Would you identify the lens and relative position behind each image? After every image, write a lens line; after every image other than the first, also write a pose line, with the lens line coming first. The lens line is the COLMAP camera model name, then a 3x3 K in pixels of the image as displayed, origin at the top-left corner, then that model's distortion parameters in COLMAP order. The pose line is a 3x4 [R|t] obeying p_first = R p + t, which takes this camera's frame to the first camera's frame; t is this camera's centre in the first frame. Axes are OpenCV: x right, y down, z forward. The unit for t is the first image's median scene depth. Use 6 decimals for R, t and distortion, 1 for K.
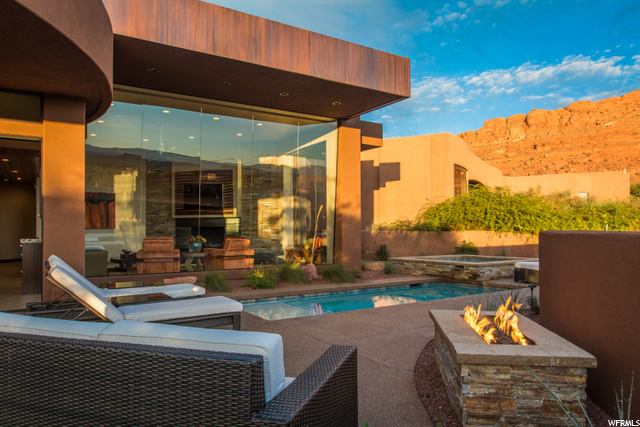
lens RADIAL K [[455.0, 0, 320.6], [0, 455.0, 220.9], [0, 0, 1]] dist [-0.006169, 0.004083]
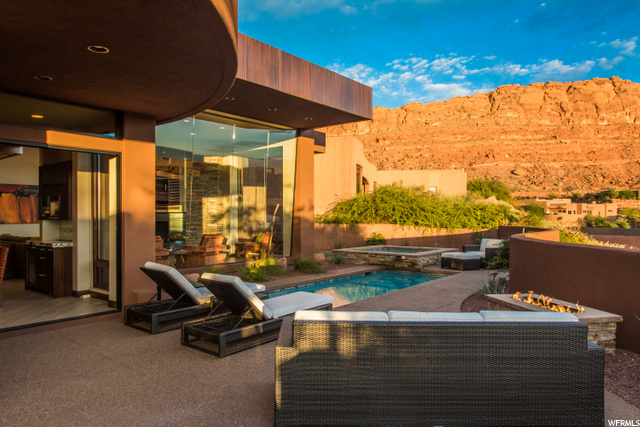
lens RADIAL K [[447.7, 0, 320.0], [0, 447.7, 213.5], [0, 0, 1]] dist [-0.007721, -0.002666]
pose [[0.950524, 0.006290, 0.310588, -0.228044], [-0.011848, 0.999802, 0.016011, -0.028768], [-0.310426, -0.018899, 0.950410, -0.074920]]
